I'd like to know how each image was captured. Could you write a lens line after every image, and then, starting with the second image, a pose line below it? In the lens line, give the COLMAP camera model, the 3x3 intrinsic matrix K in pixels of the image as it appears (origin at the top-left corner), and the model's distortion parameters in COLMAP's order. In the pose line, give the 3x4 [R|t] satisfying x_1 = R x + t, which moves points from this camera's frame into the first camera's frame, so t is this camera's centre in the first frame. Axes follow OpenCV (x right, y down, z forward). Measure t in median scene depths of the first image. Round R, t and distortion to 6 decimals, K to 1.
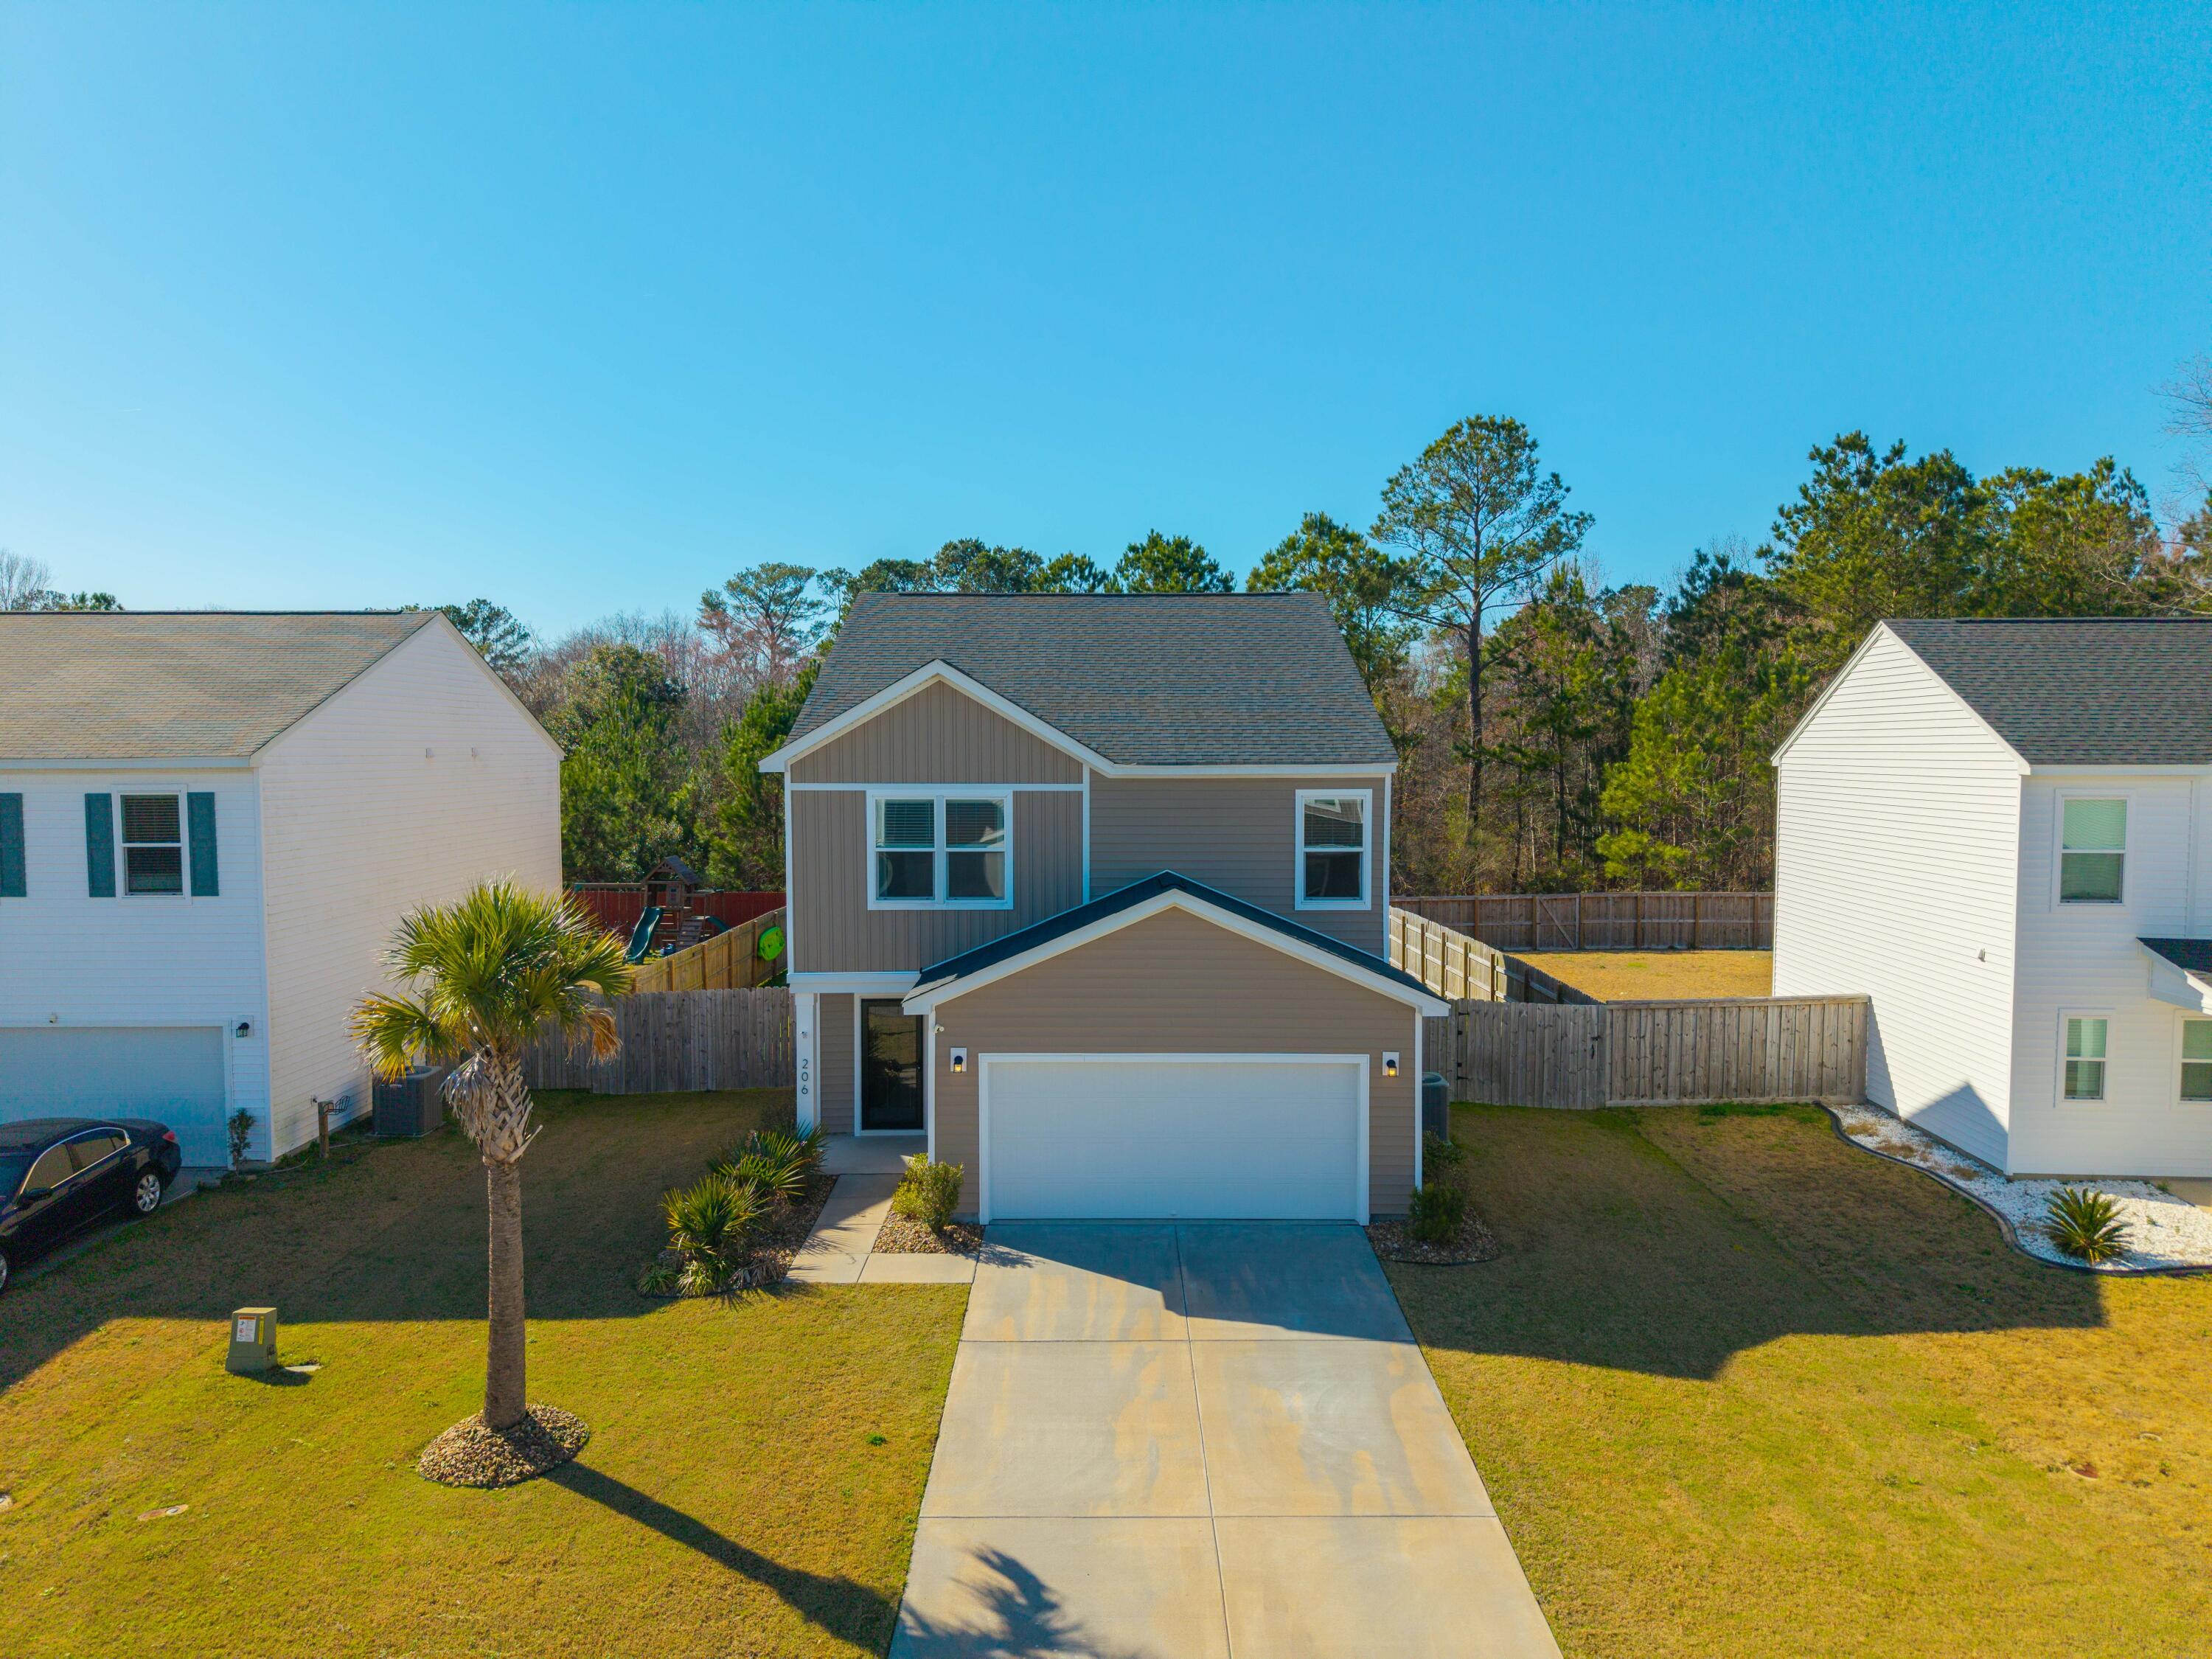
lens RADIAL K [[1475.4, 0, 1098.8], [0, 1475.4, 847.2], [0, 0, 1]] dist [0.044412, -0.056068]
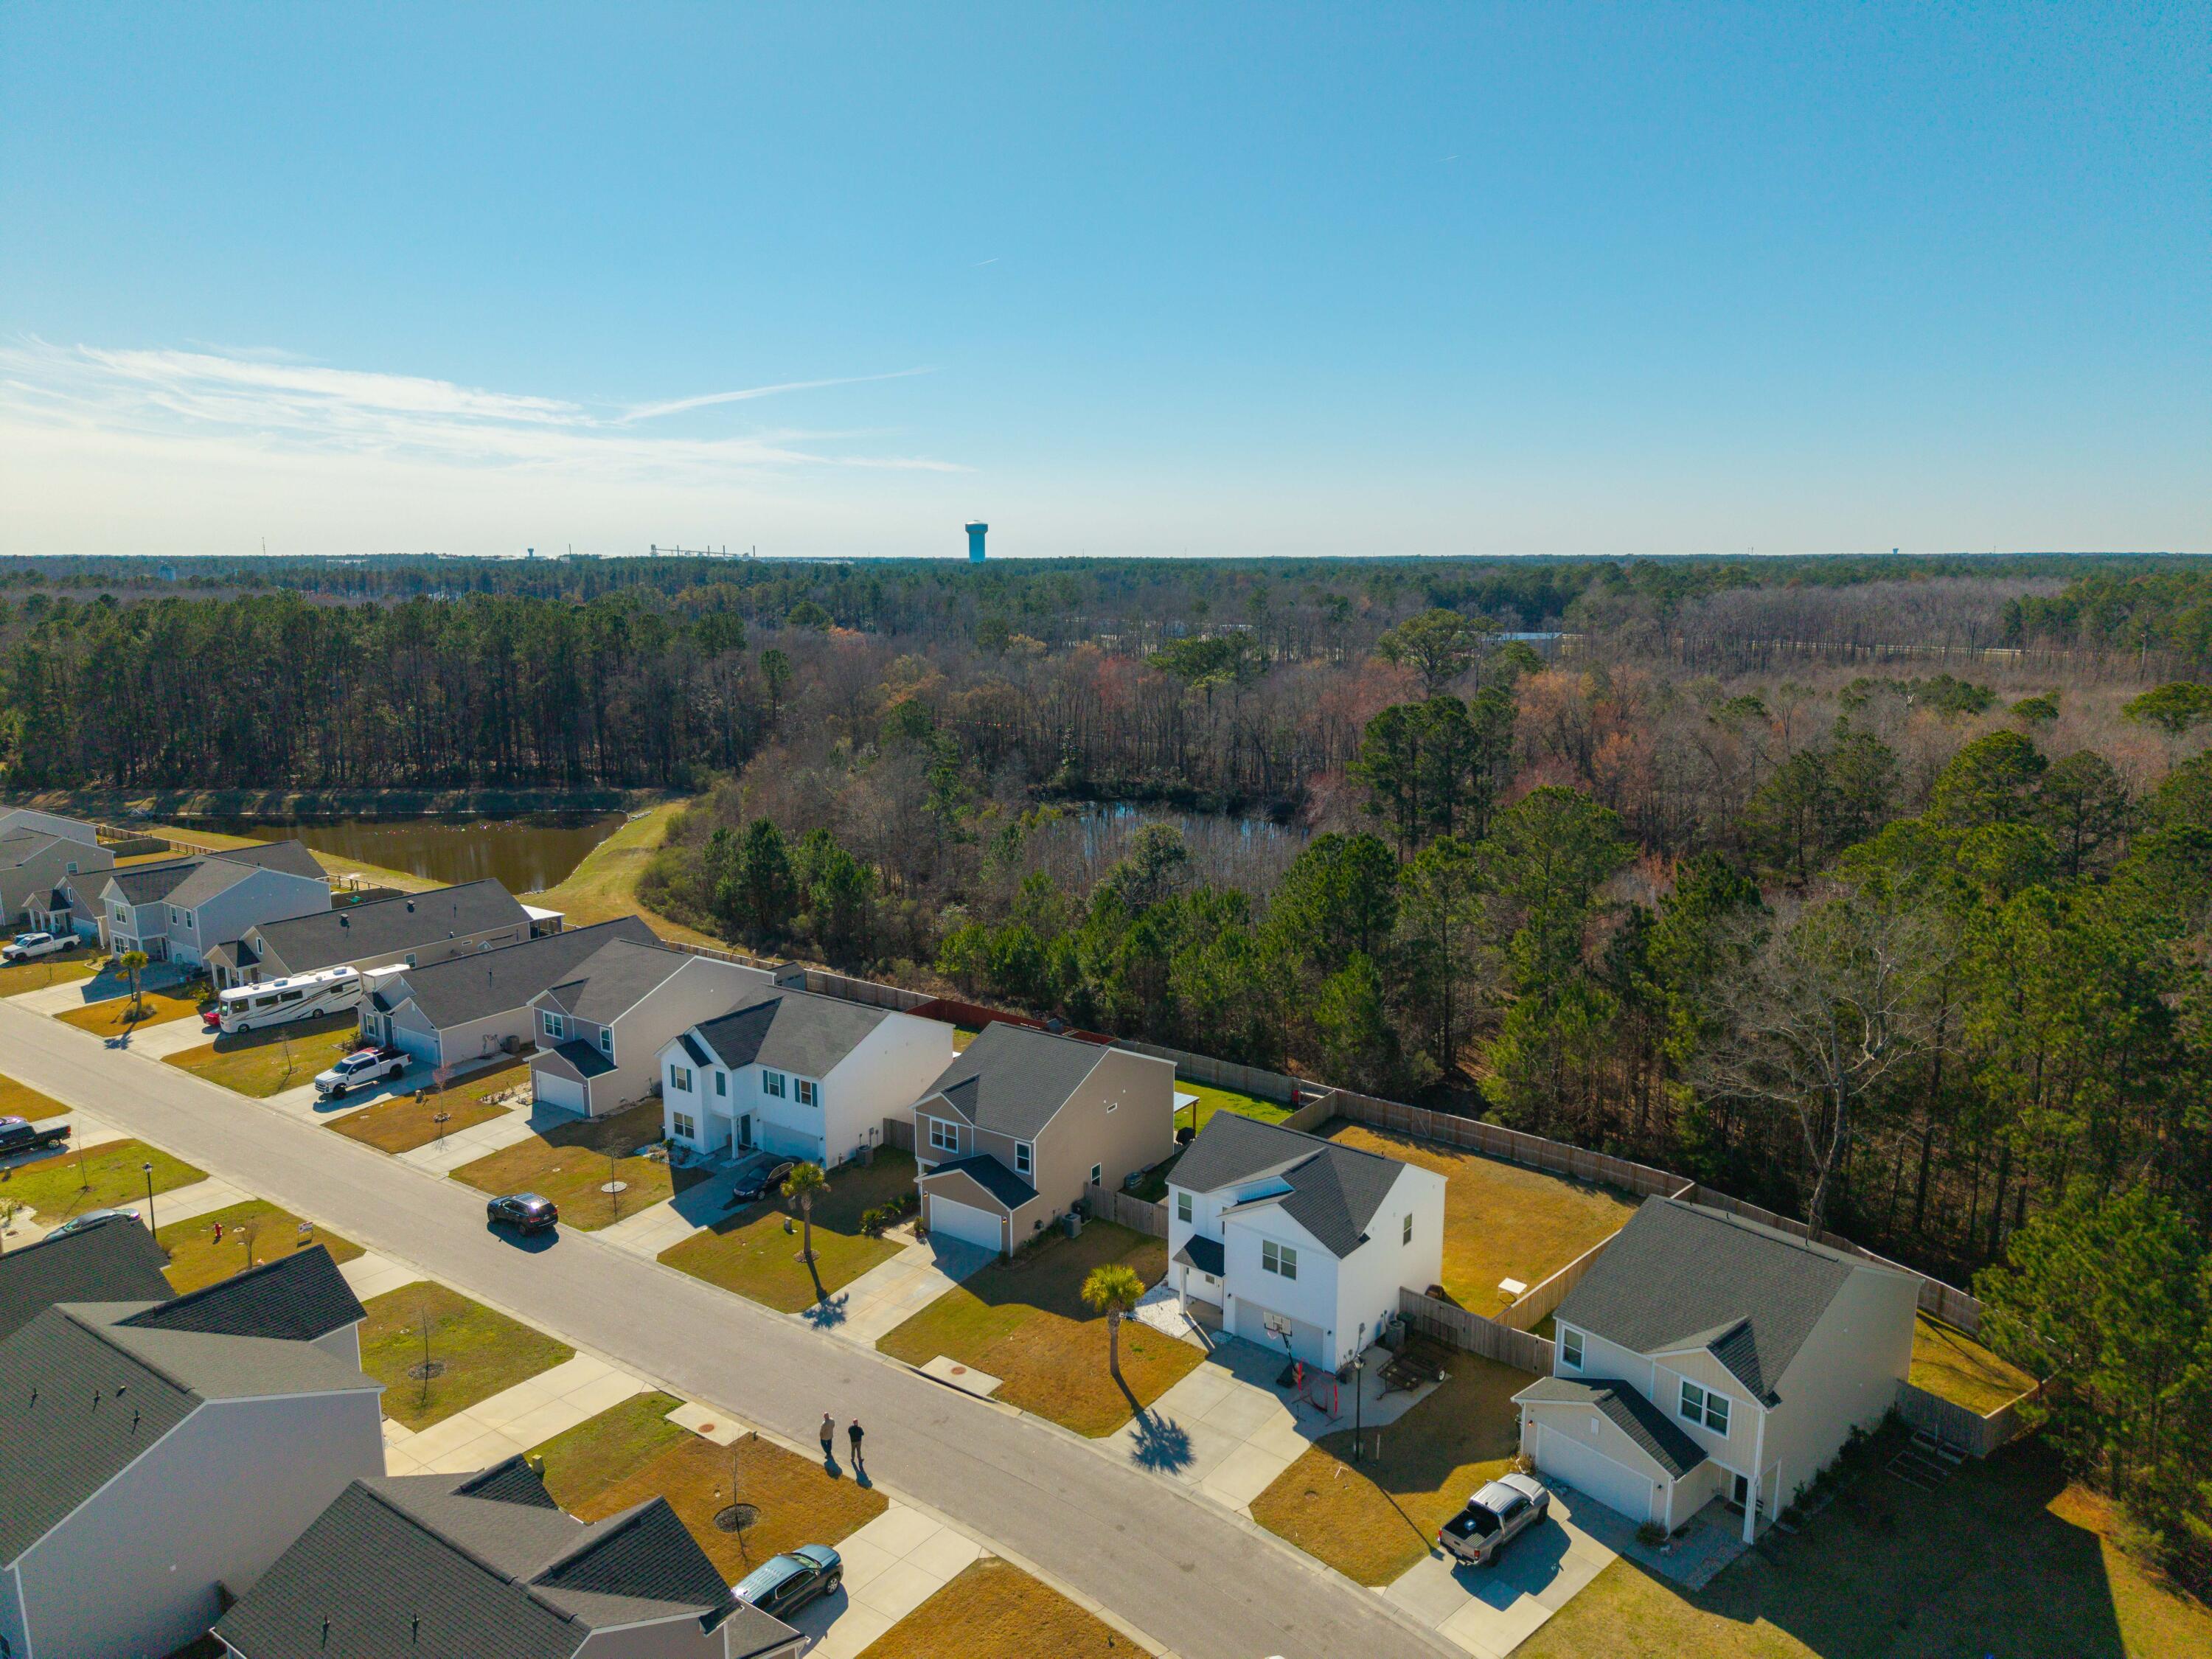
lens RADIAL K [[1475.4, 0, 1100.0], [0, 1475.4, 822.8], [0, 0, 1]] dist [0.044412, -0.056068]
pose [[0.821473, 0.098103, -0.561745, 2.392990], [-0.034989, 0.991906, 0.122060, -1.334844], [0.569173, -0.080614, 0.818257, -1.950224]]
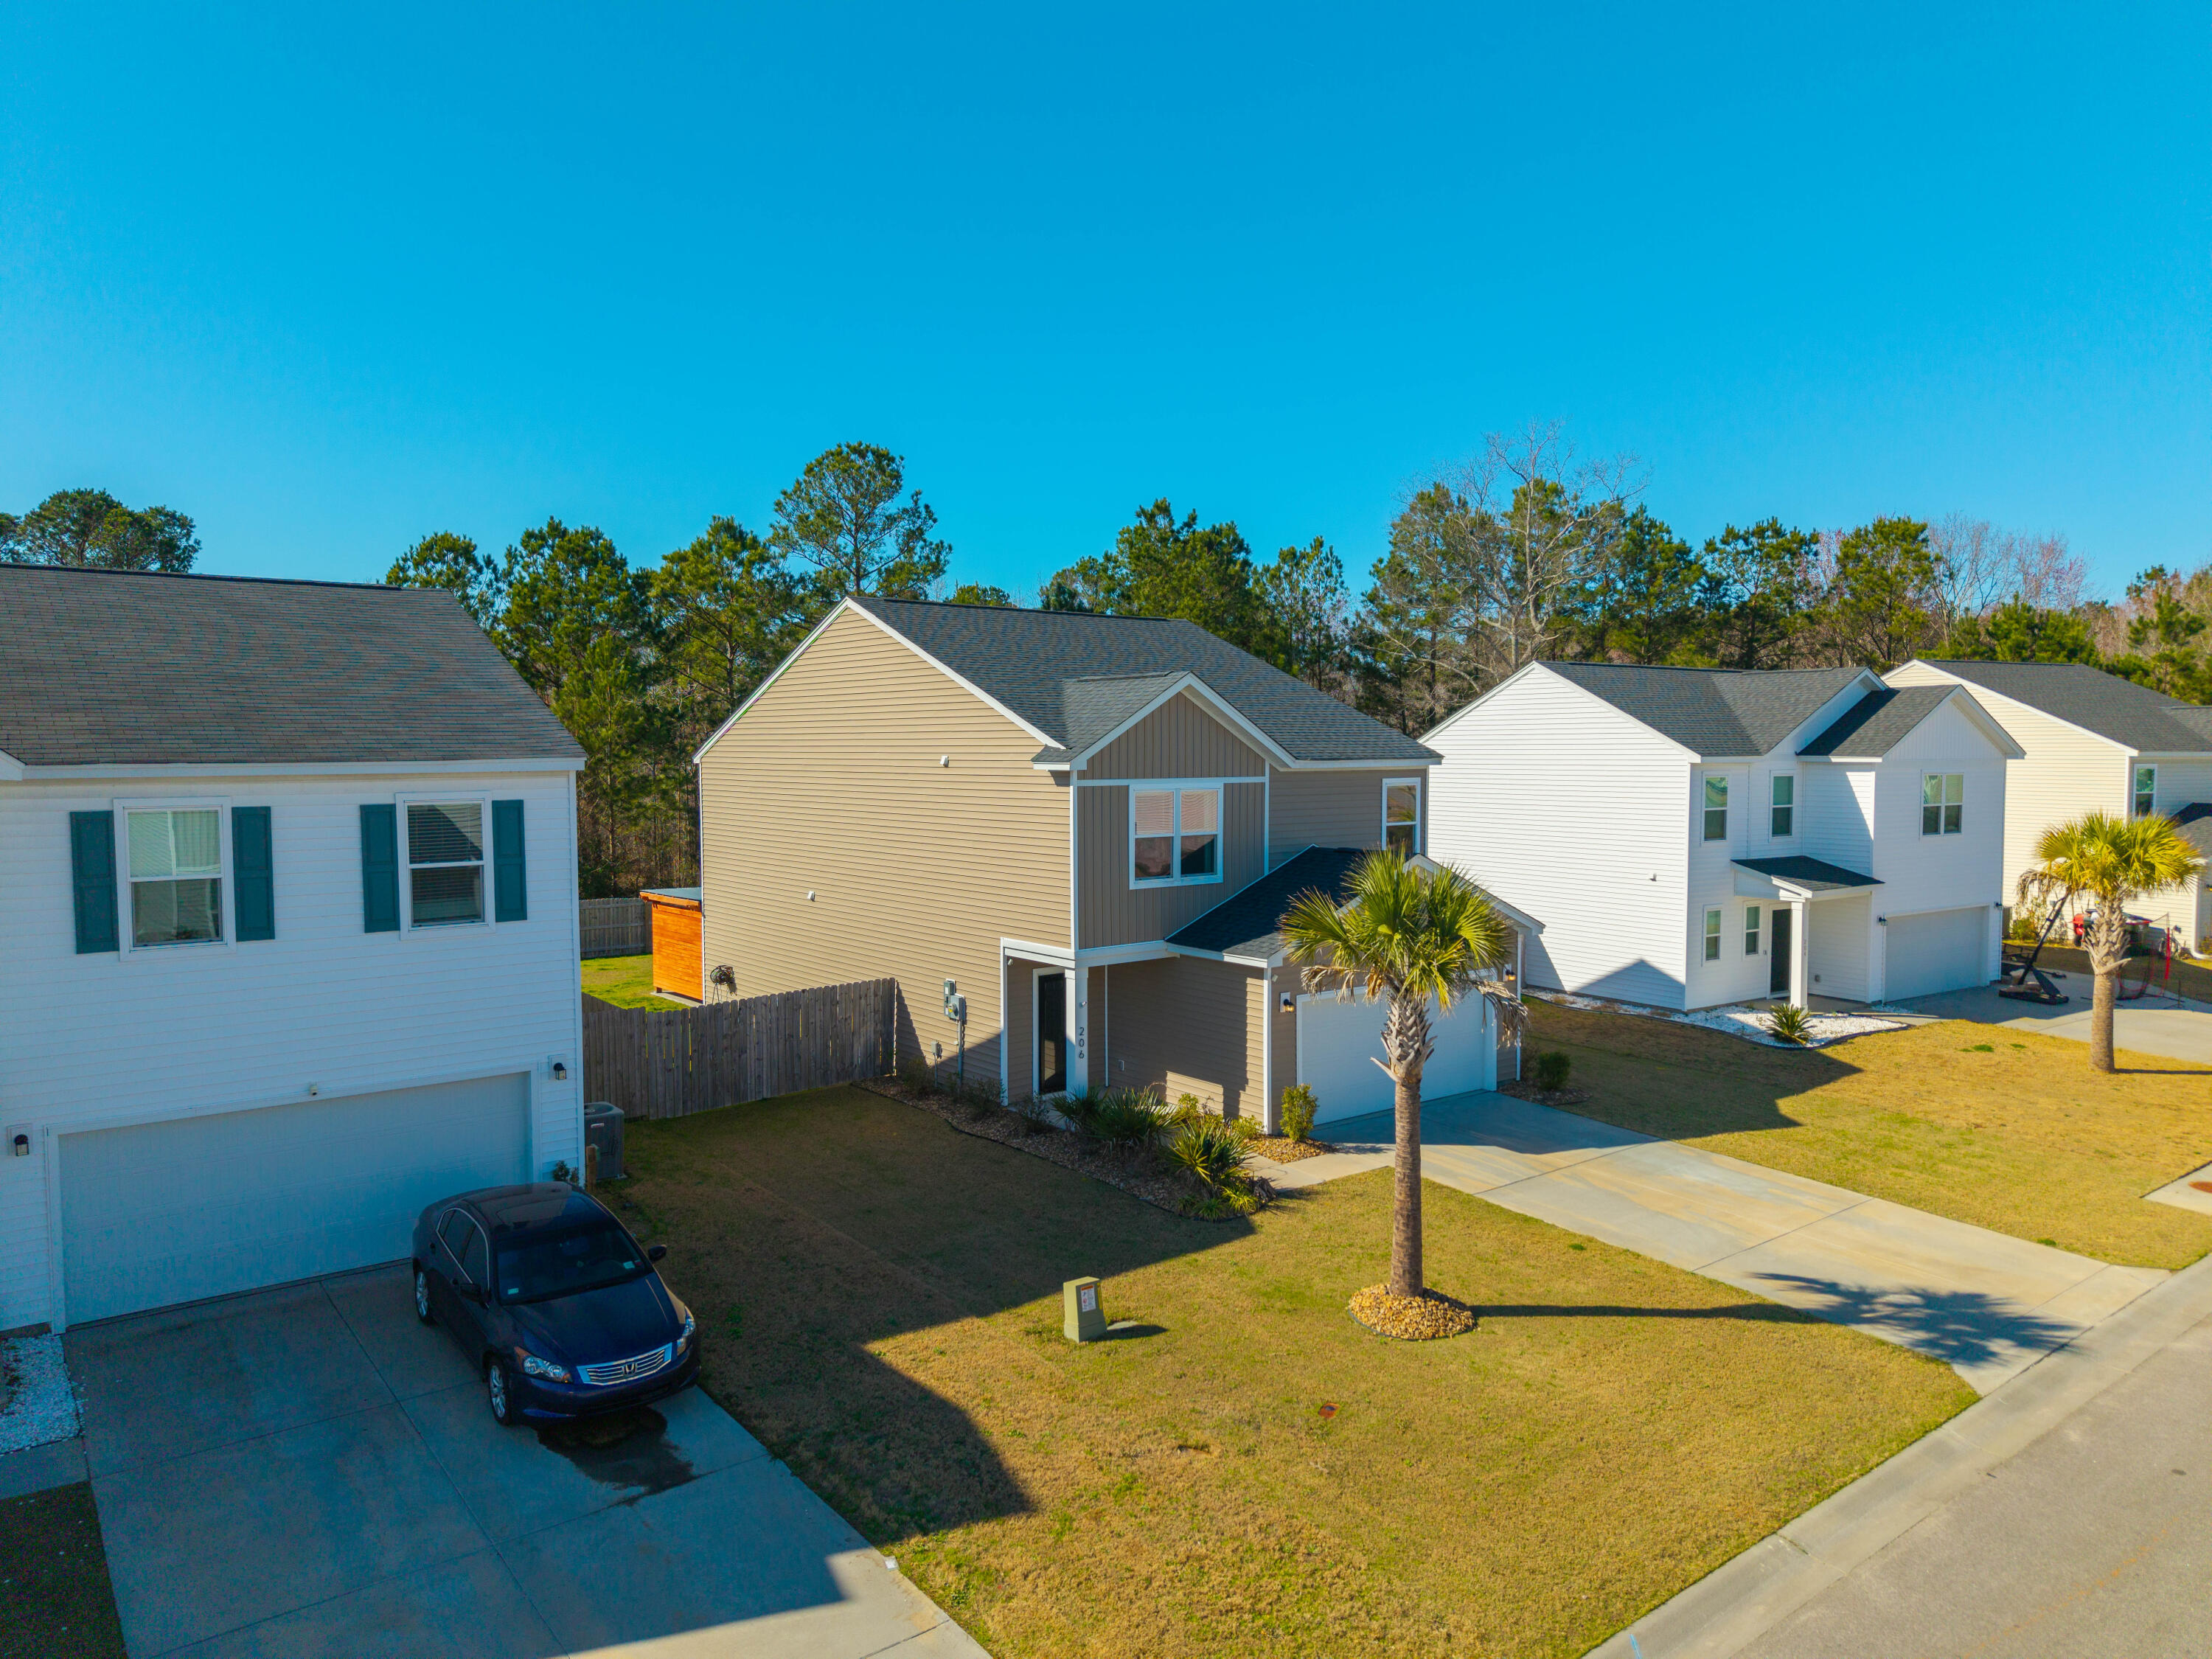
lens RADIAL K [[1475.4, 0, 1107.3], [0, 1475.4, 828.6], [0, 0, 1]] dist [0.044412, -0.056068]
pose [[0.786618, -0.035173, 0.616438, -0.874012], [0.042913, 0.999076, 0.002247, -0.007809], [-0.615947, 0.024686, 0.787401, 0.114498]]
